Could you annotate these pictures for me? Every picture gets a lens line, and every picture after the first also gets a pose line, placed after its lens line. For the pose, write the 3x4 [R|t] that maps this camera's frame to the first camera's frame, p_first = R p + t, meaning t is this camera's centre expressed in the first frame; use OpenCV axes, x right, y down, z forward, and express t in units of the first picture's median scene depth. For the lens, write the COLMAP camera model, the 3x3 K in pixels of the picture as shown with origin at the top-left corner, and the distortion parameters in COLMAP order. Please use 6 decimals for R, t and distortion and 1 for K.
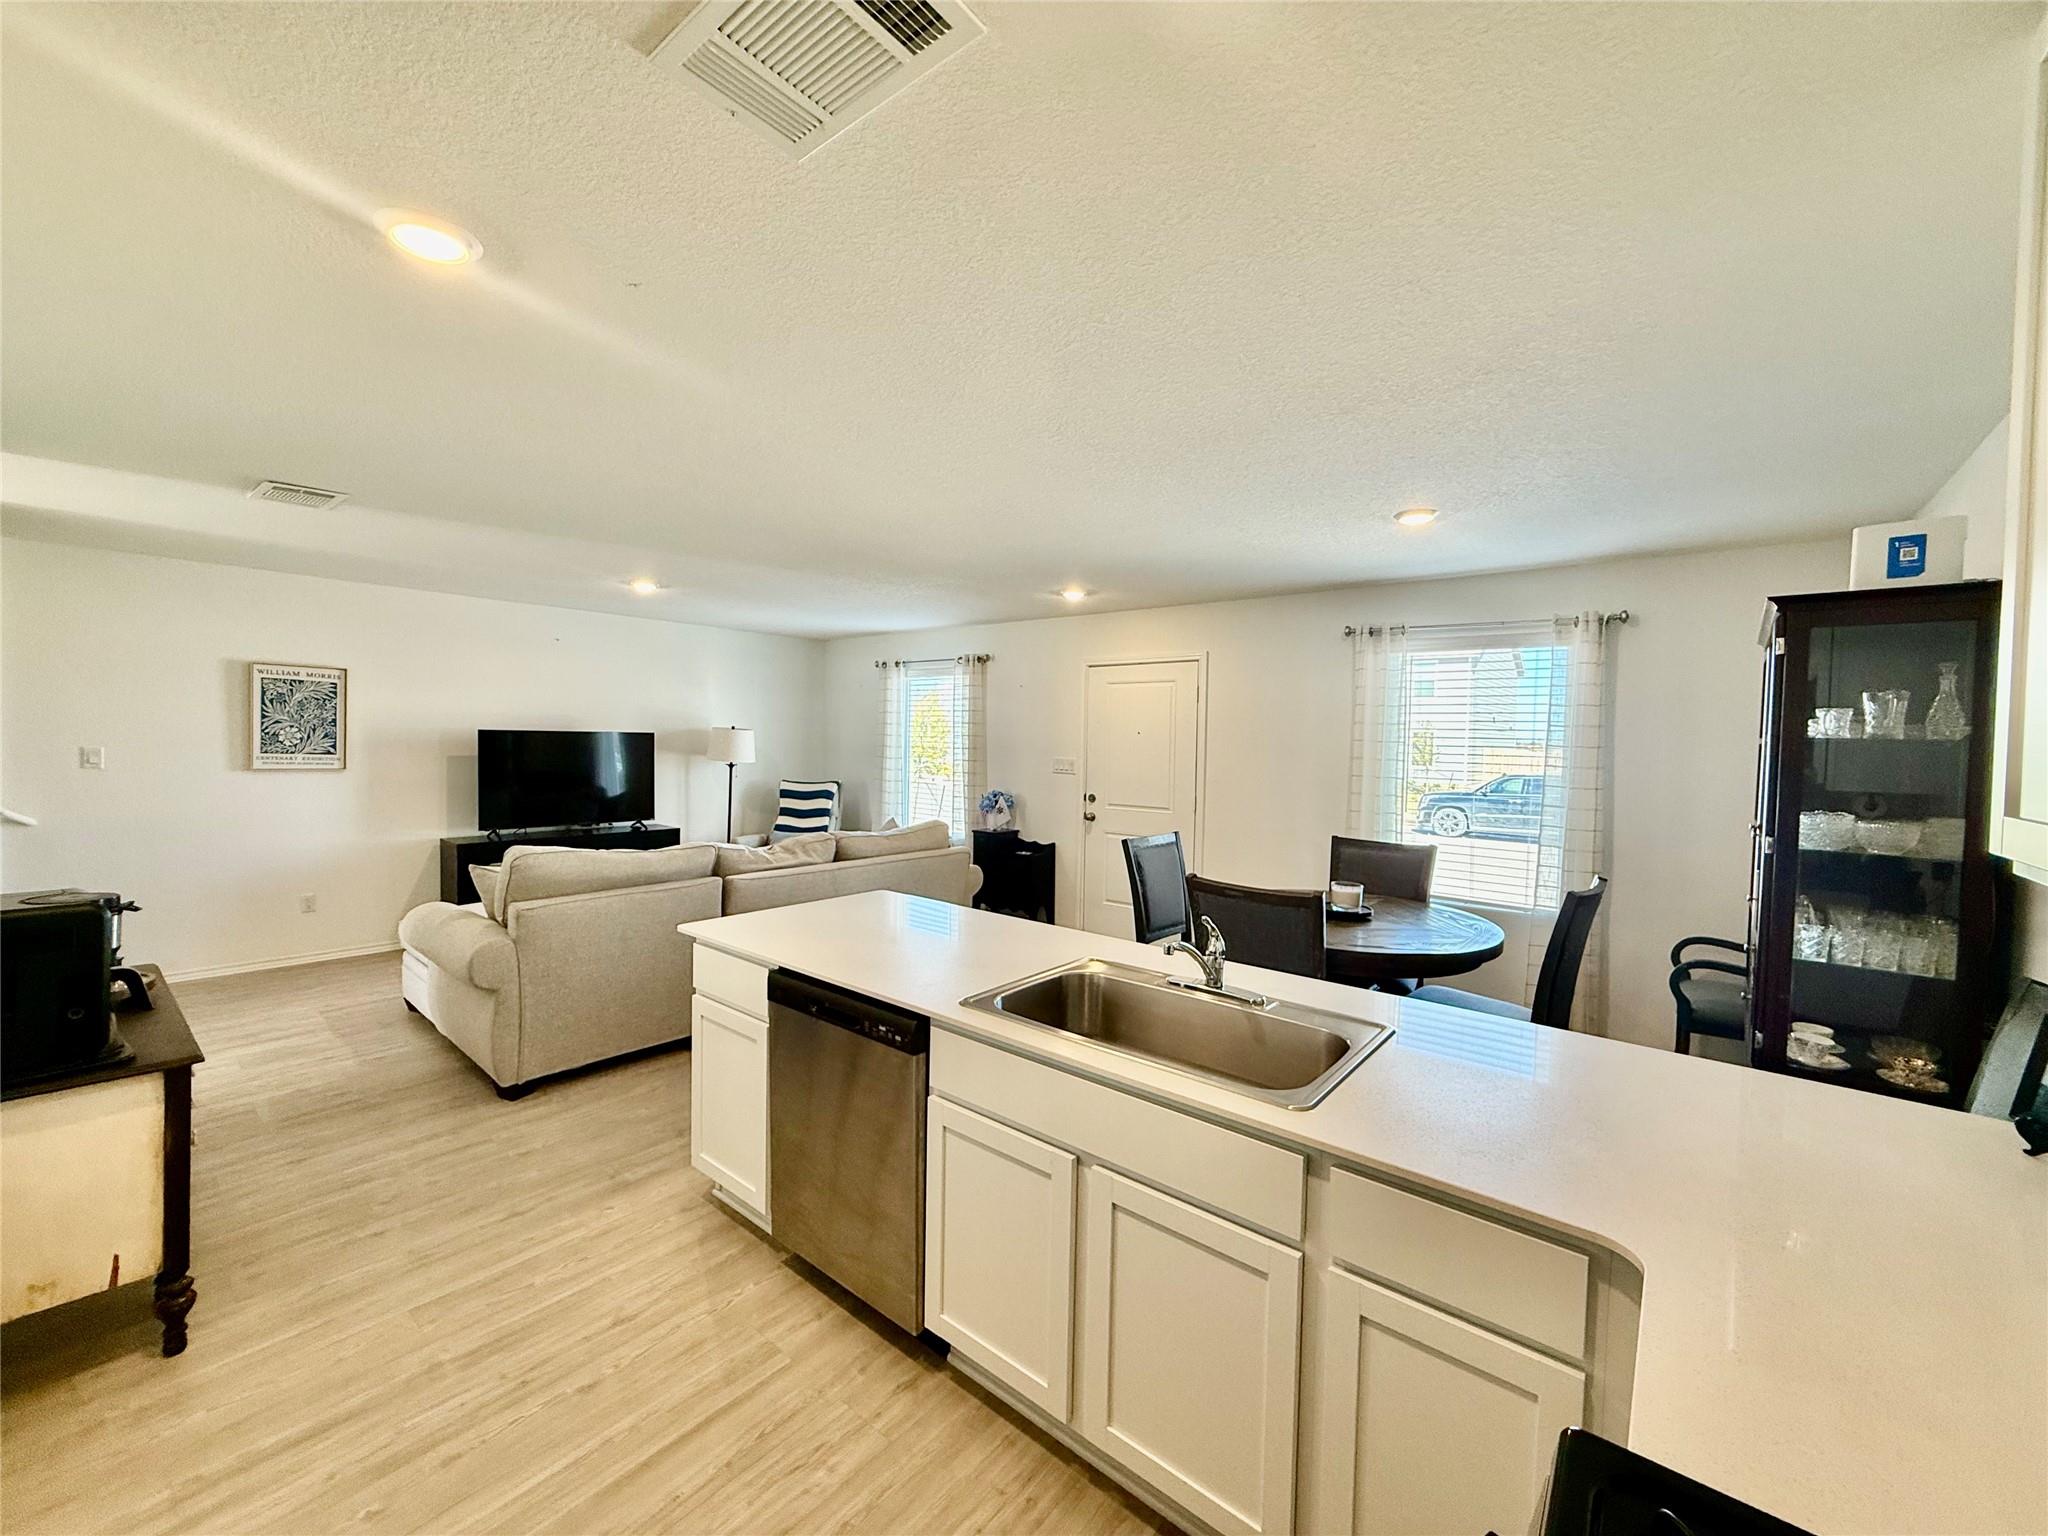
lens RADIAL K [[809.7, 0, 1024.0], [0, 809.7, 768.0], [0, 0, 1]] dist [-0.003821, -0.000187]
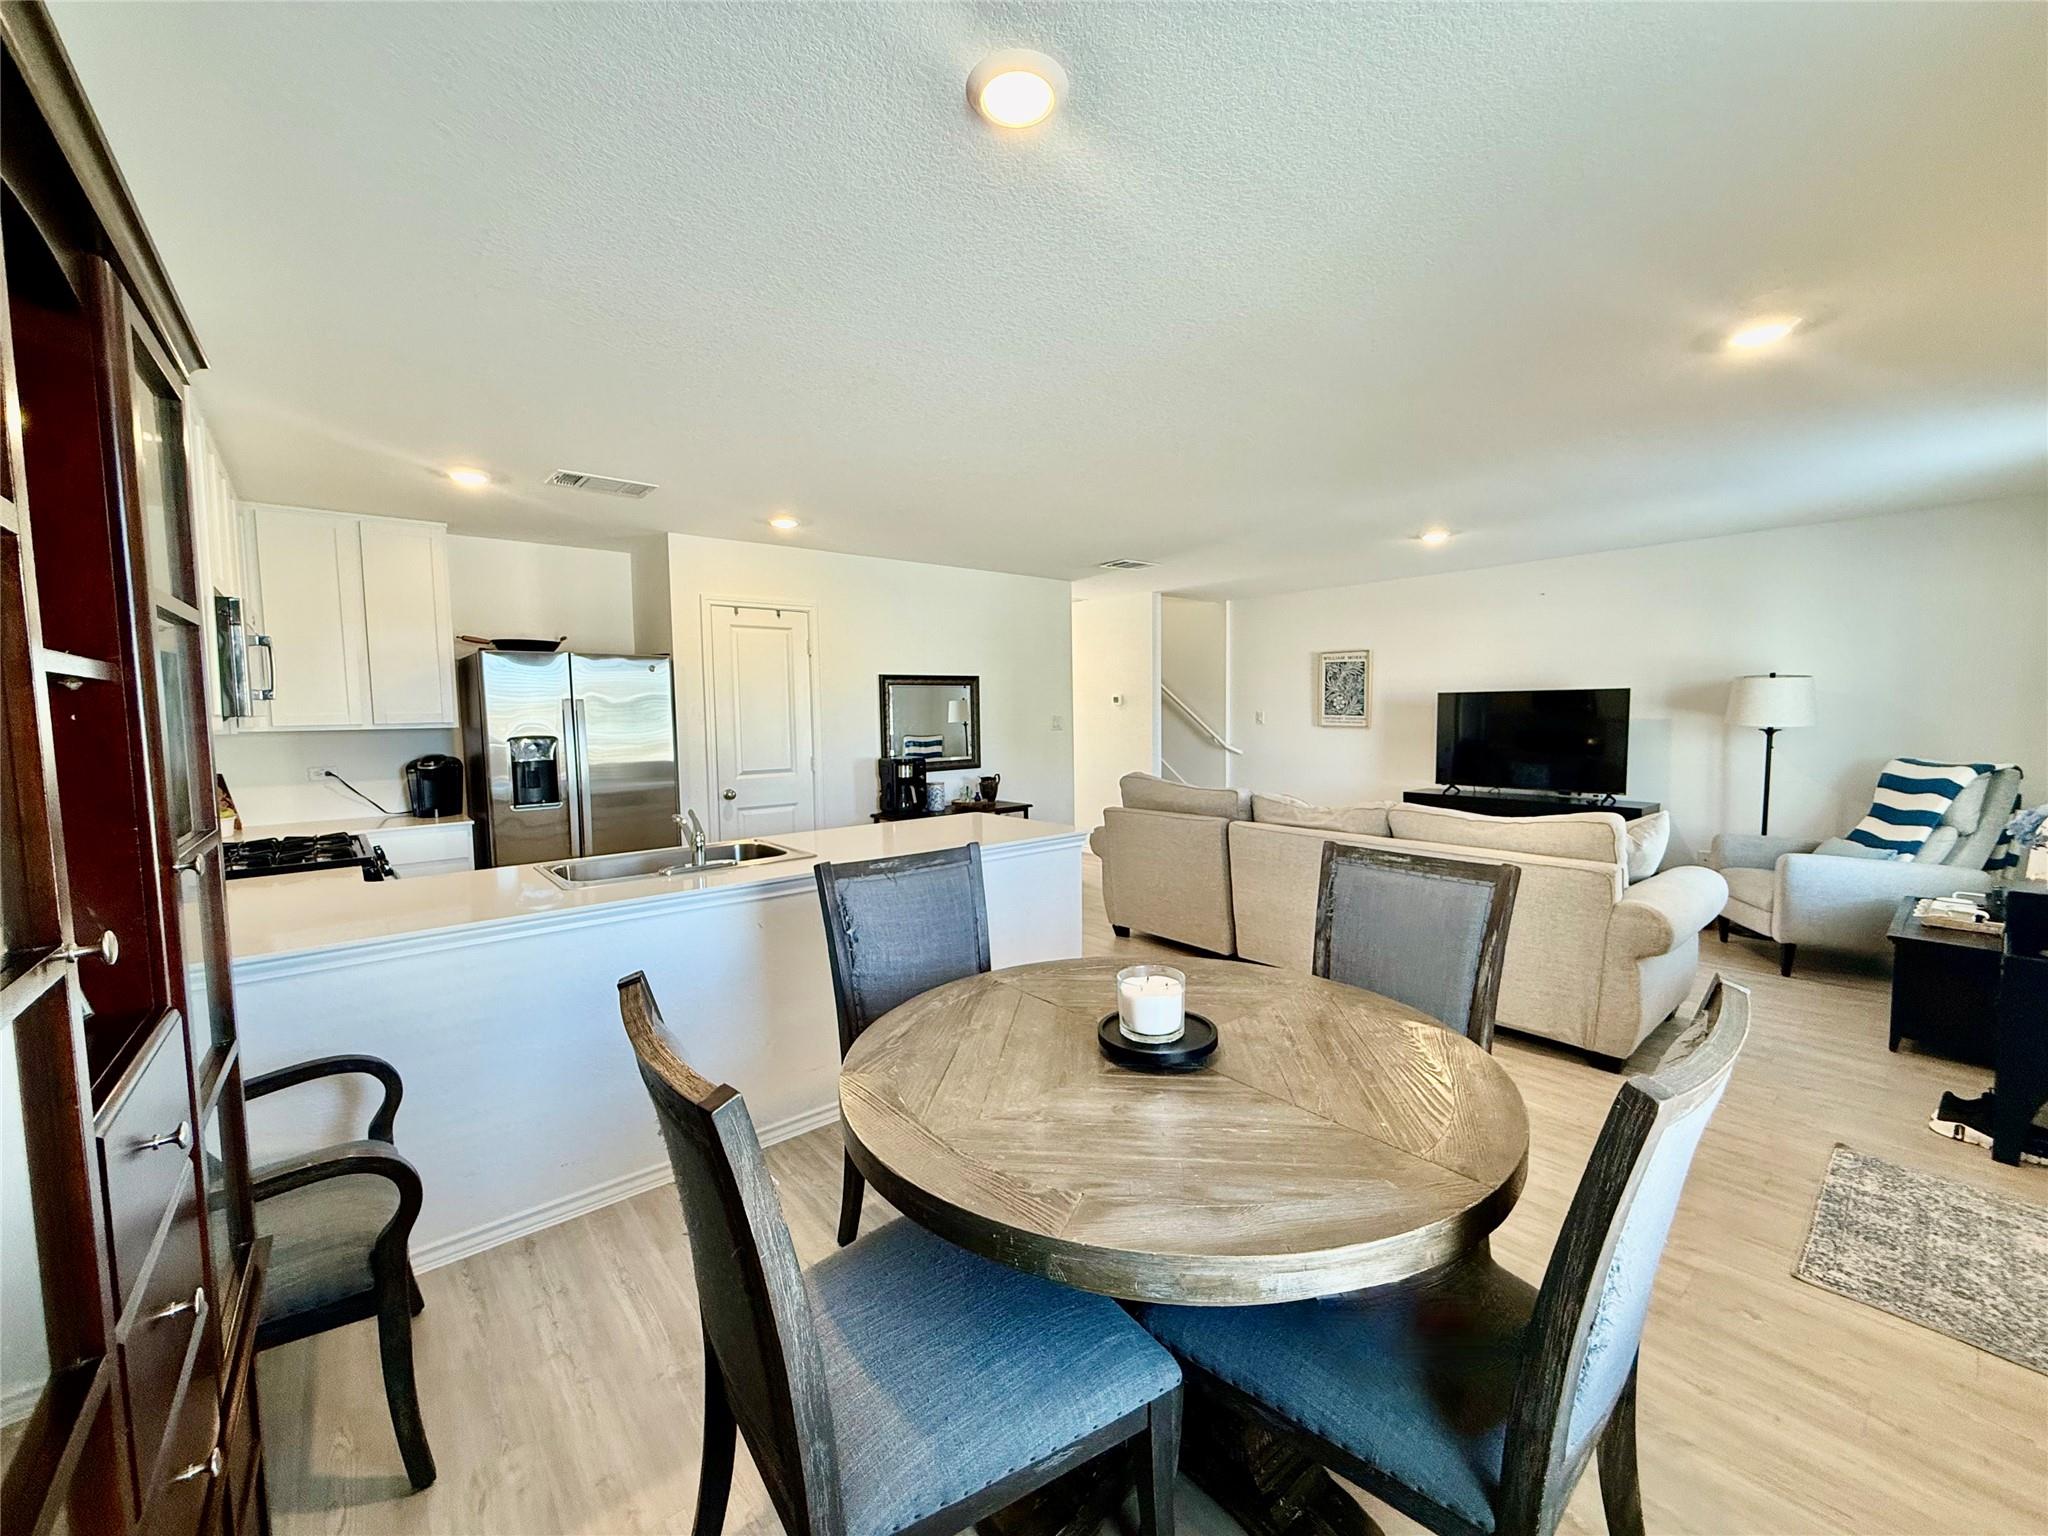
lens RADIAL K [[809.7, 0, 1024.0], [0, 809.7, 768.0], [0, 0, 1]] dist [-0.003821, -0.000187]
pose [[-0.179561, 0.054125, -0.982257, 0.584808], [-0.025030, 0.997911, 0.059563, 0.004329], [0.983428, 0.035281, -0.177831, 0.706528]]
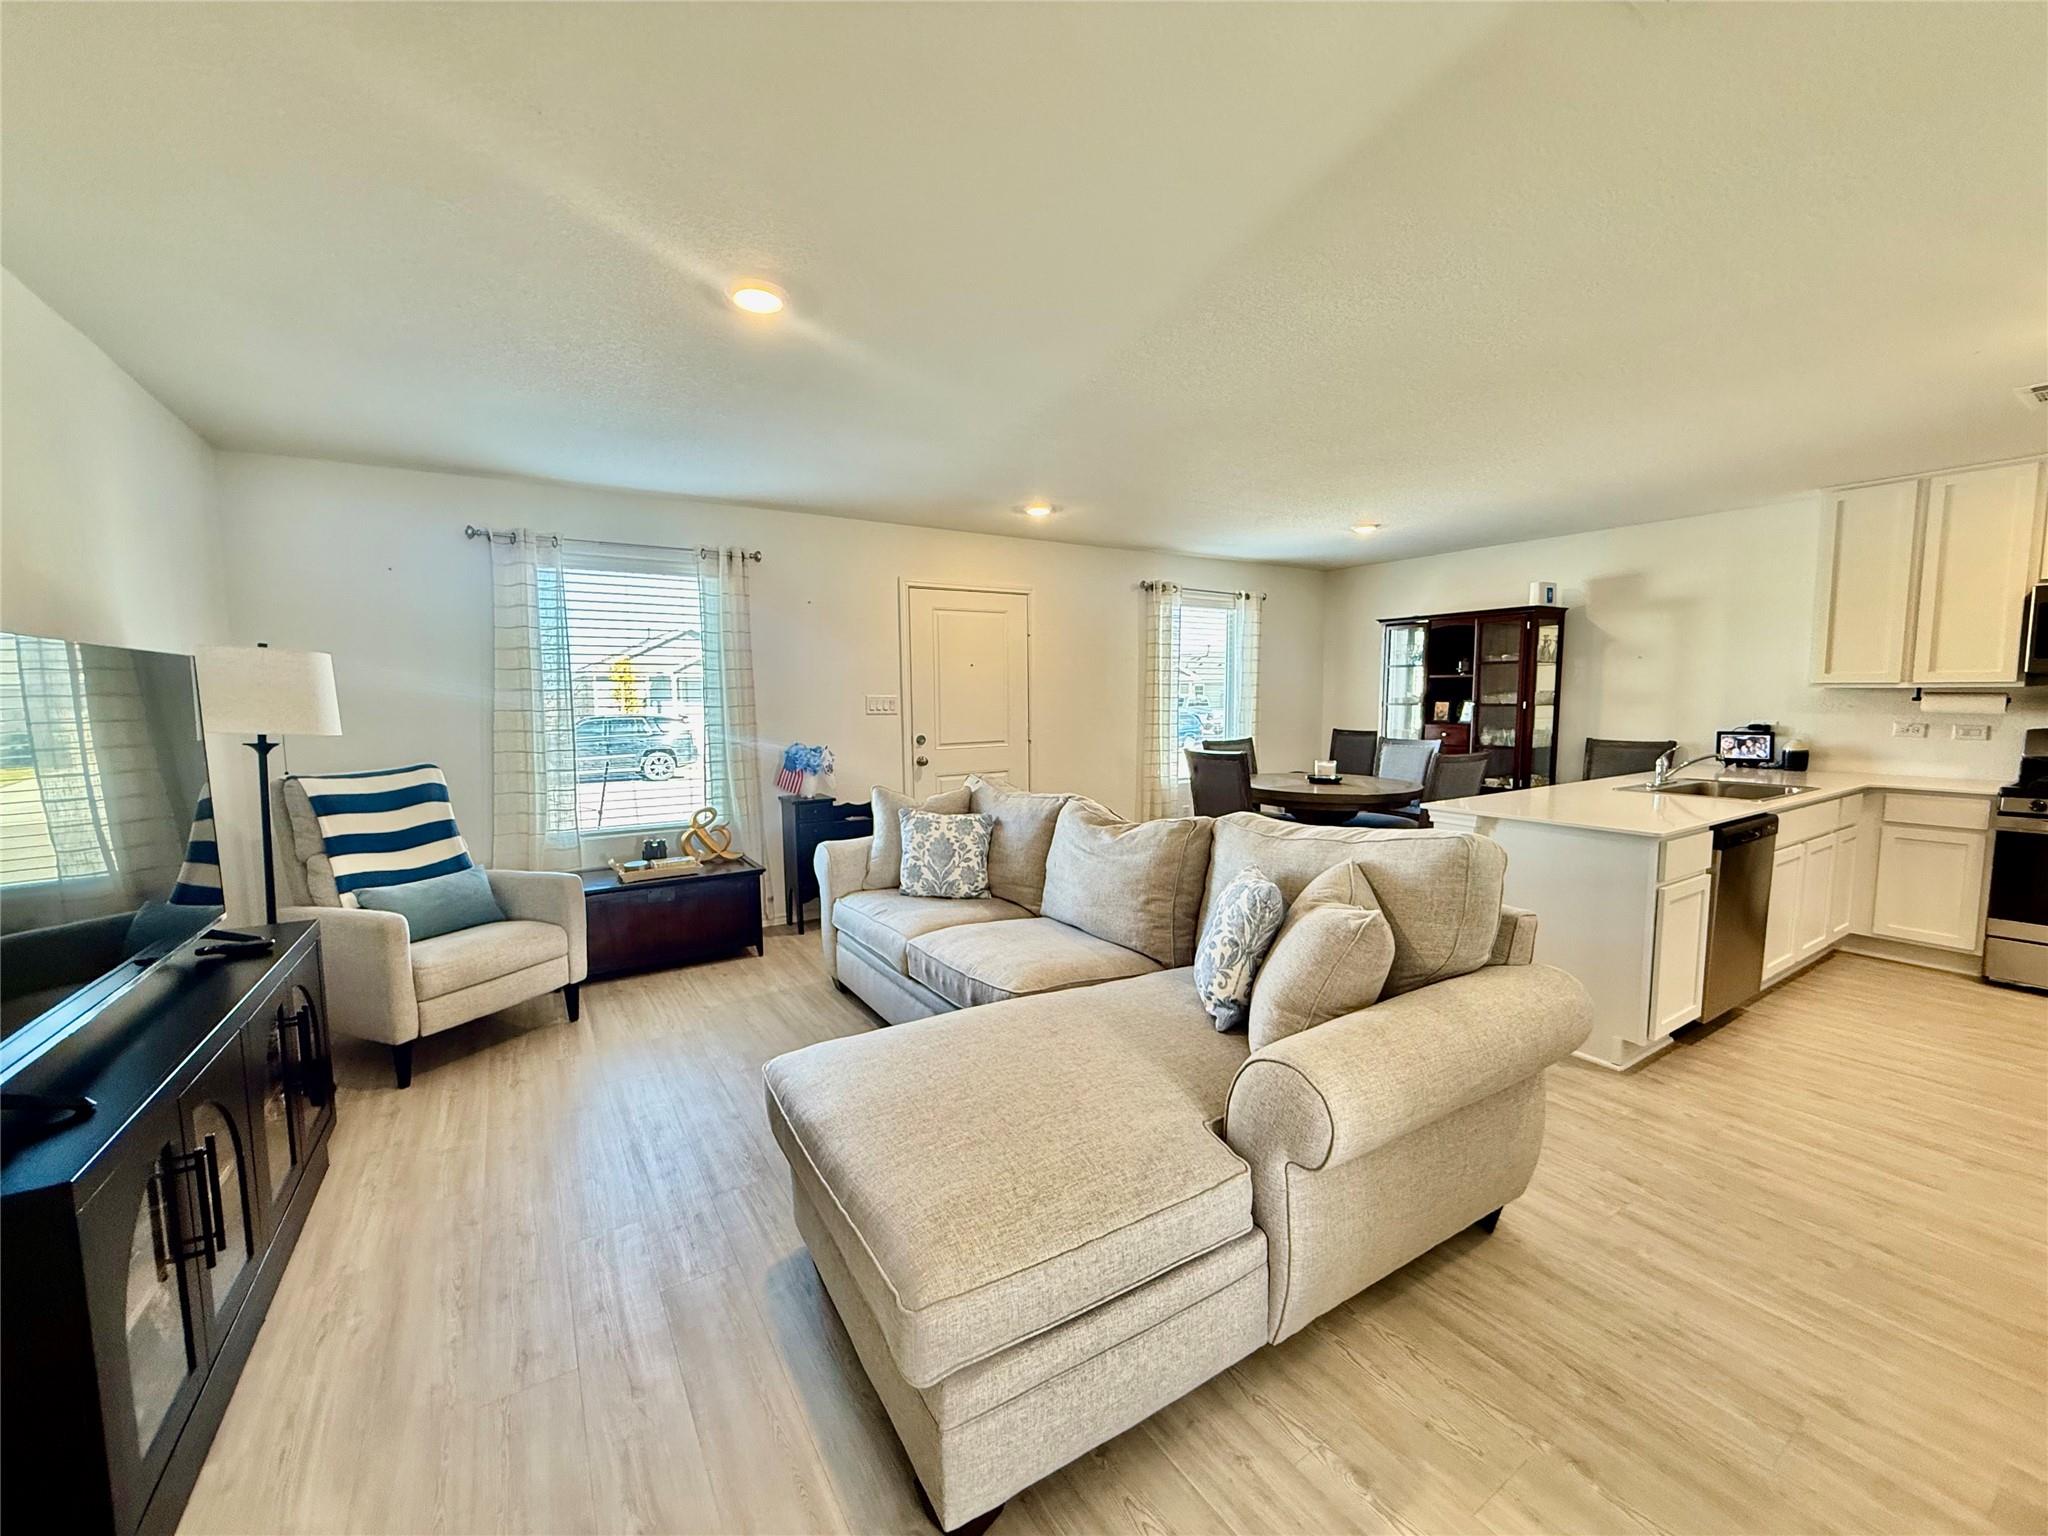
lens RADIAL K [[809.7, 0, 1024.0], [0, 809.7, 768.0], [0, 0, 1]] dist [-0.003821, -0.000187]
pose [[0.308562, -0.111854, 0.944605, -0.856194], [0.050126, 0.993594, 0.101281, -0.019000], [-0.949882, 0.016098, 0.312193, 0.748247]]
